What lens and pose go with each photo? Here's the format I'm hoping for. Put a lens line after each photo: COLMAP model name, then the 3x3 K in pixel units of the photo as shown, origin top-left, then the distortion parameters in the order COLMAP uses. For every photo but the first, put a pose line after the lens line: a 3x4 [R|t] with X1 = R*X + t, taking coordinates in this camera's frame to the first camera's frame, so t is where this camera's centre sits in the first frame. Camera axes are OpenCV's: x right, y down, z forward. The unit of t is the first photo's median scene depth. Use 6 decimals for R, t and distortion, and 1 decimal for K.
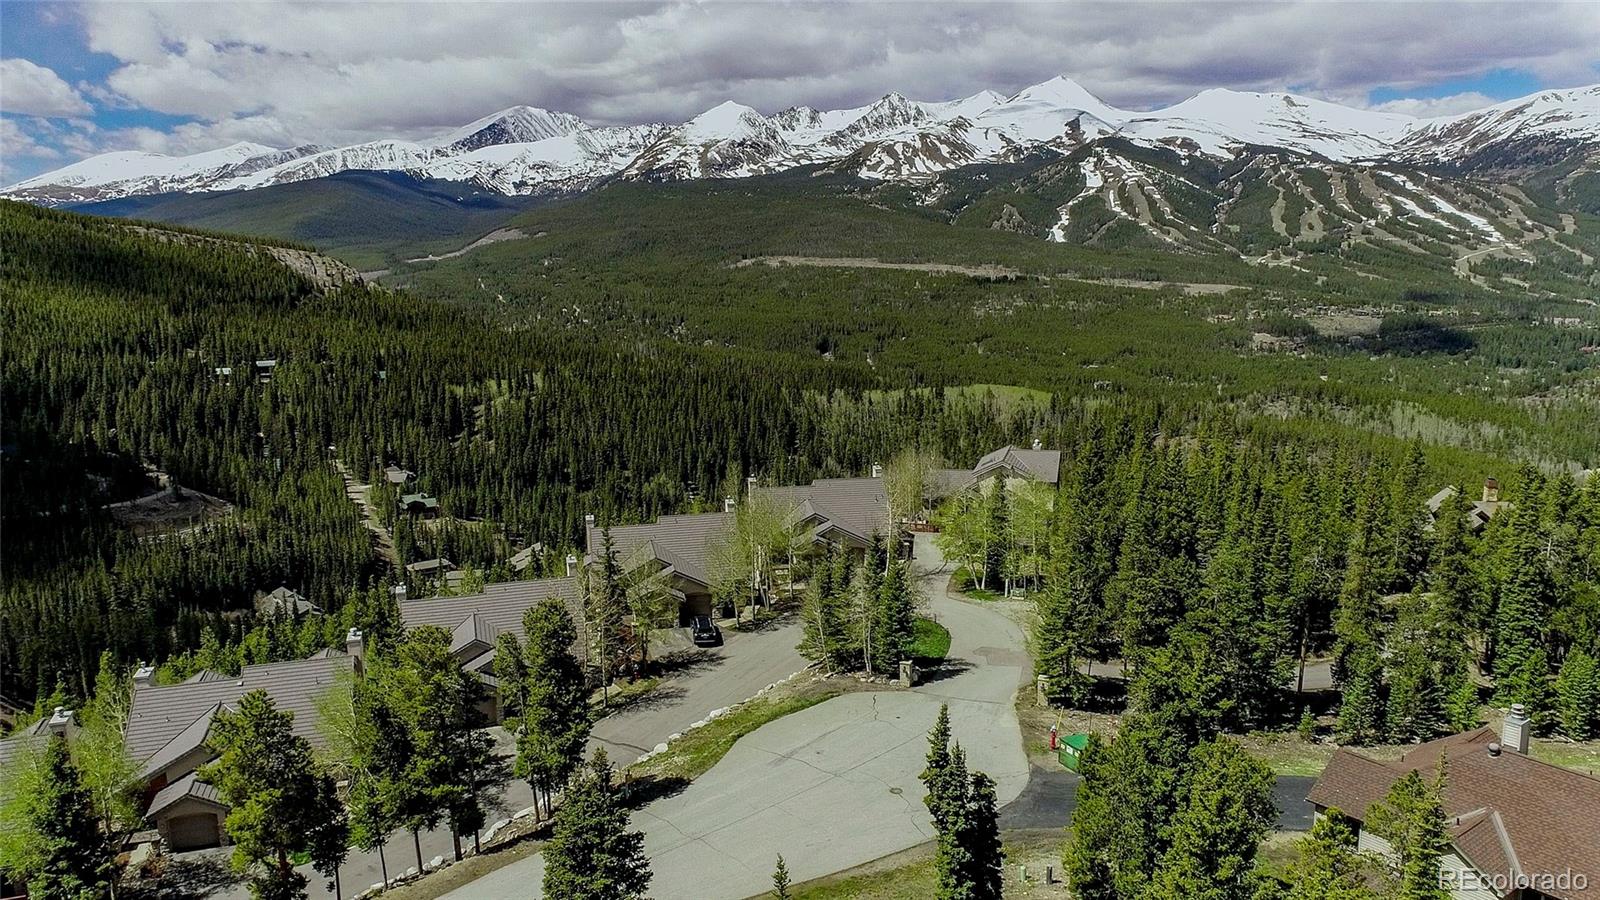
lens RADIAL K [[1081.4, 0, 797.2], [0, 1081.4, 453.5], [0, 0, 1]] dist [0.001081, 0.003386]
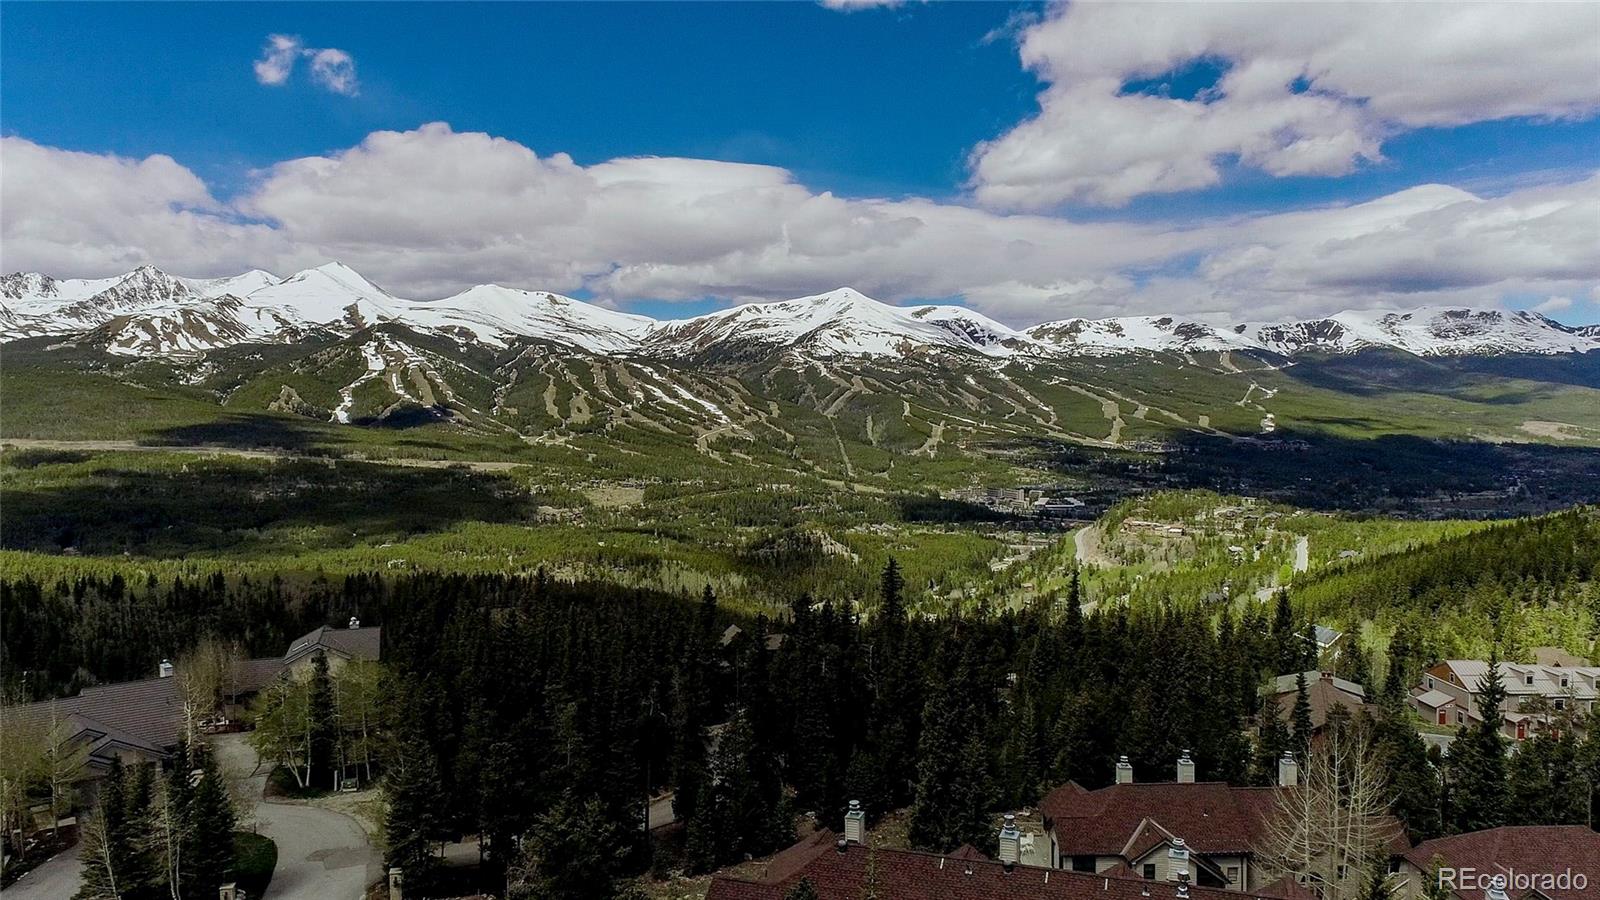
lens RADIAL K [[1126.1, 0, 803.6], [0, 1126.1, 446.0], [0, 0, 1]] dist [-0.003107, 0.000703]
pose [[0.847942, -0.015838, 0.529853, 0.052880], [0.091076, 0.989043, -0.116187, -0.016143], [-0.522207, 0.146777, 0.840093, -0.087664]]
